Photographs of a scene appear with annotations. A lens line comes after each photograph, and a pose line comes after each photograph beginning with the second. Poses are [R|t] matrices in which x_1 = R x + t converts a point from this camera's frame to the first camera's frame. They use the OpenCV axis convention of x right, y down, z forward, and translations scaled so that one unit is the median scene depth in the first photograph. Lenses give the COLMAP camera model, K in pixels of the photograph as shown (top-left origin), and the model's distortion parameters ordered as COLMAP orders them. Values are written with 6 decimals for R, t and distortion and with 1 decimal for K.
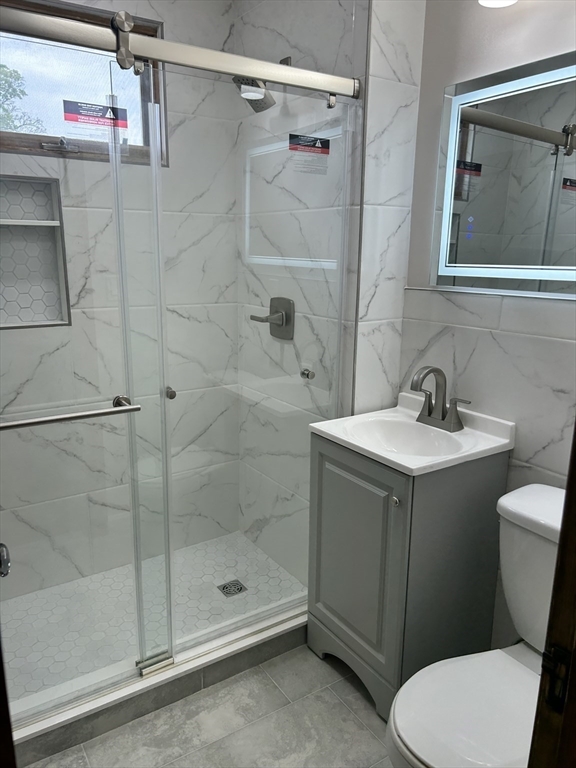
lens RADIAL K [[575.7, 0, 282.4], [0, 575.7, 385.1], [0, 0, 1]] dist [0.057743, -0.072574]
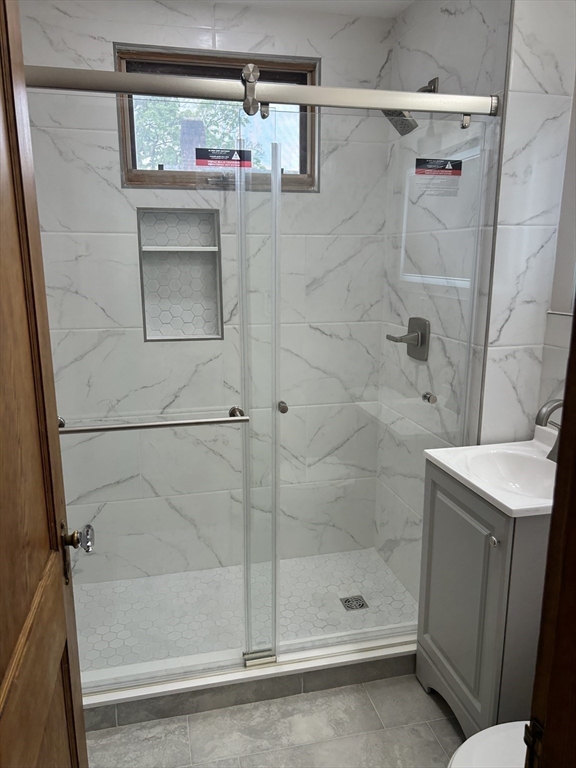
lens RADIAL K [[575.7, 0, 282.4], [0, 575.7, 385.1], [0, 0, 1]] dist [0.057743, -0.072574]
pose [[0.940742, 0.063296, -0.333164, 0.132543], [-0.068772, 0.997622, -0.004656, -0.019280], [0.332077, 0.027292, 0.942857, -0.008550]]
